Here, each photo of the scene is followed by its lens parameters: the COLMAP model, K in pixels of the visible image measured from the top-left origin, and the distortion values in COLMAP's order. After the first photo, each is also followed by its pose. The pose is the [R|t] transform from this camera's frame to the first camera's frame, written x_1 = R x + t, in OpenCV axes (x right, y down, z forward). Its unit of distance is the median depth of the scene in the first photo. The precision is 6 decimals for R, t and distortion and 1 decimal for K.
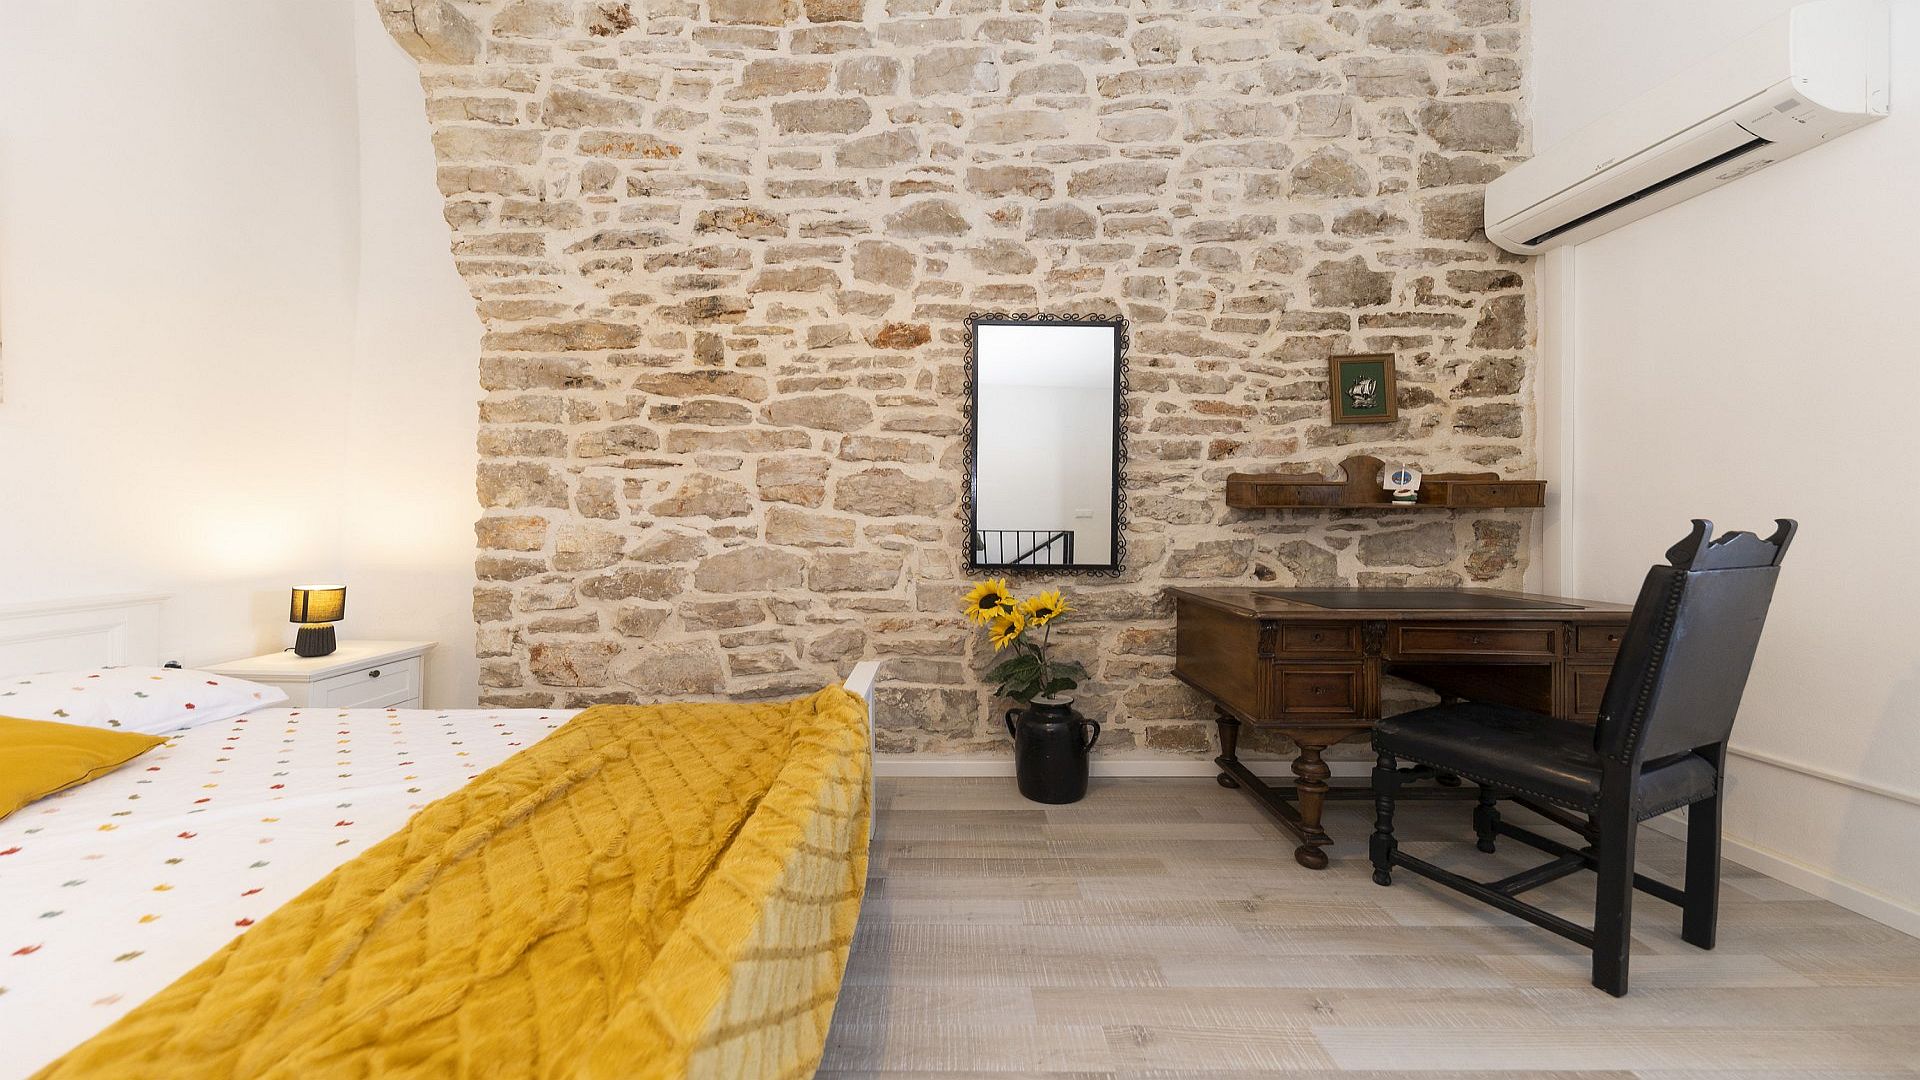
lens RADIAL K [[669.8, 0, 953.0], [0, 669.8, 529.2], [0, 0, 1]] dist [0.009369, -0.003017]
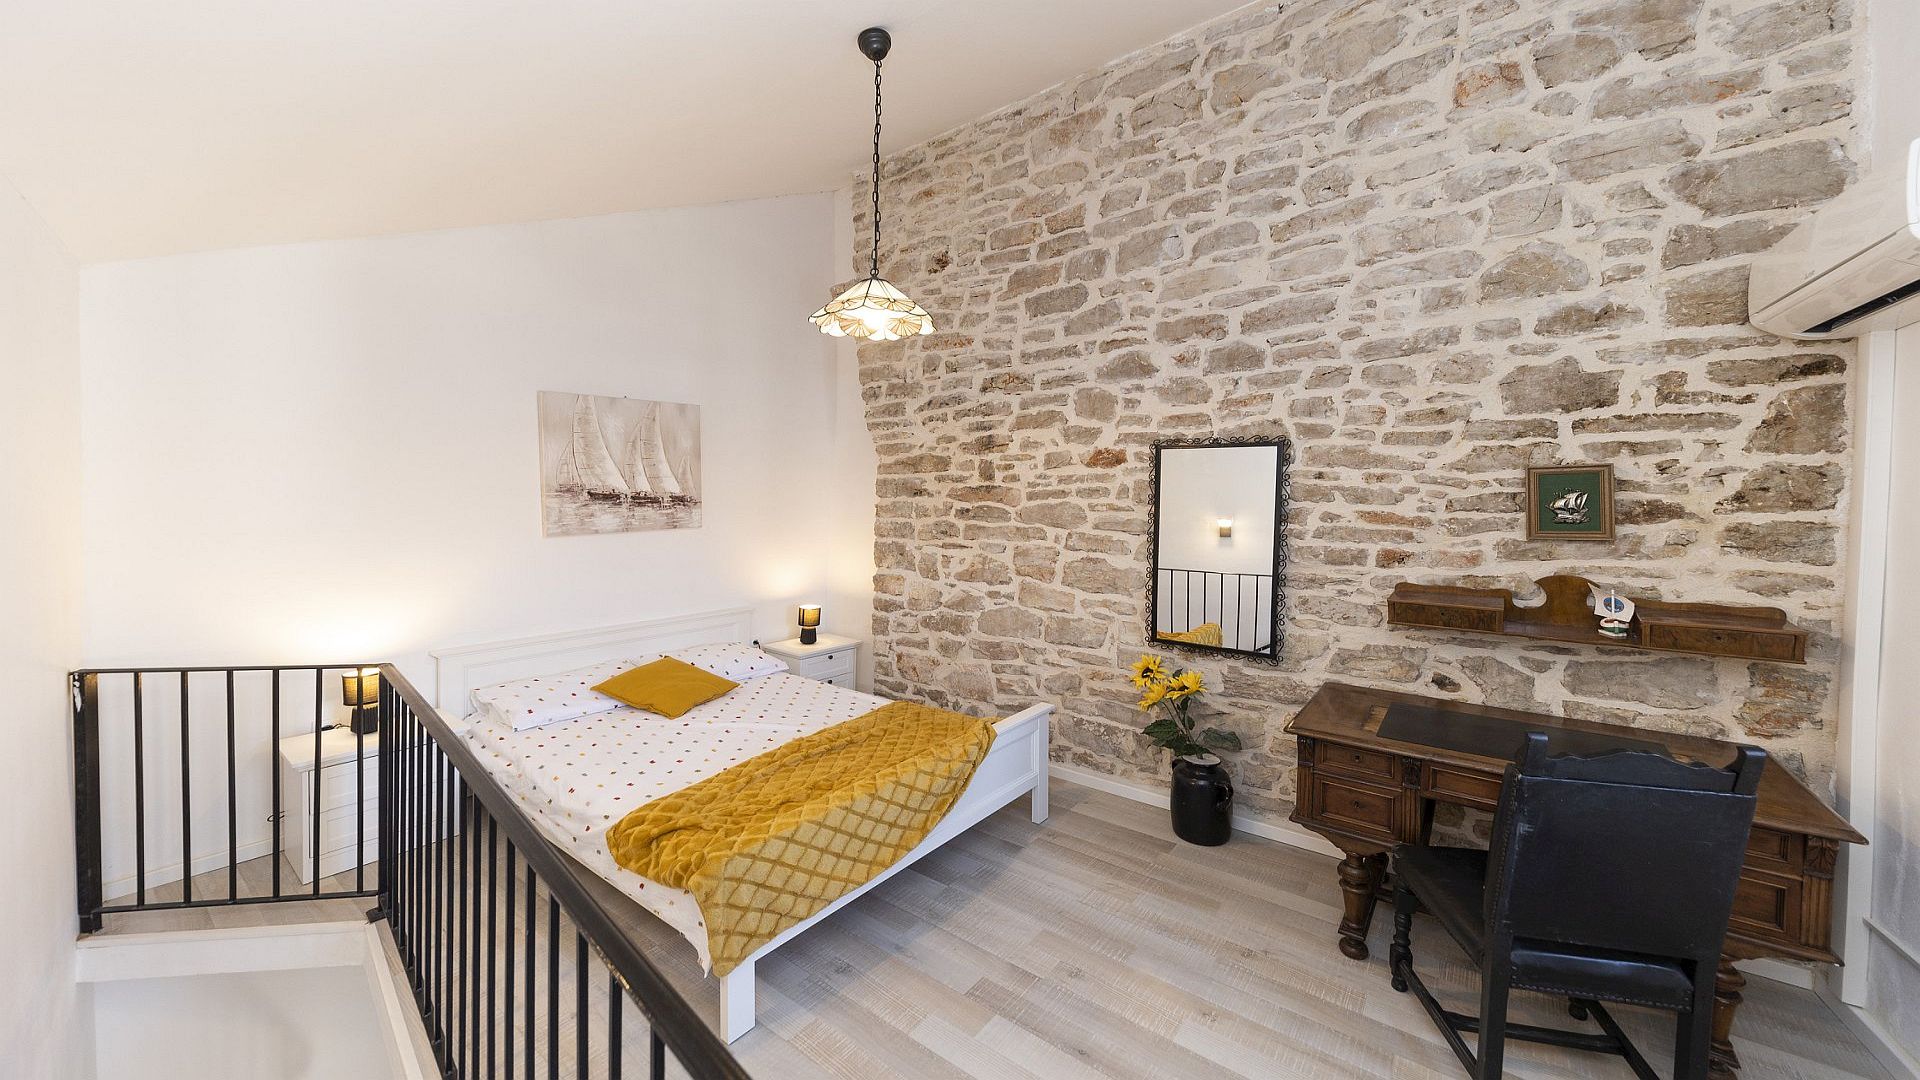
lens RADIAL K [[669.8, 0, 955.6], [0, 669.8, 529.4], [0, 0, 1]] dist [0.009369, -0.003017]
pose [[0.799211, 0.026591, -0.600462, 0.485044], [-0.015614, 0.999602, 0.023485, -0.176871], [0.600848, -0.009394, 0.799308, -0.232322]]
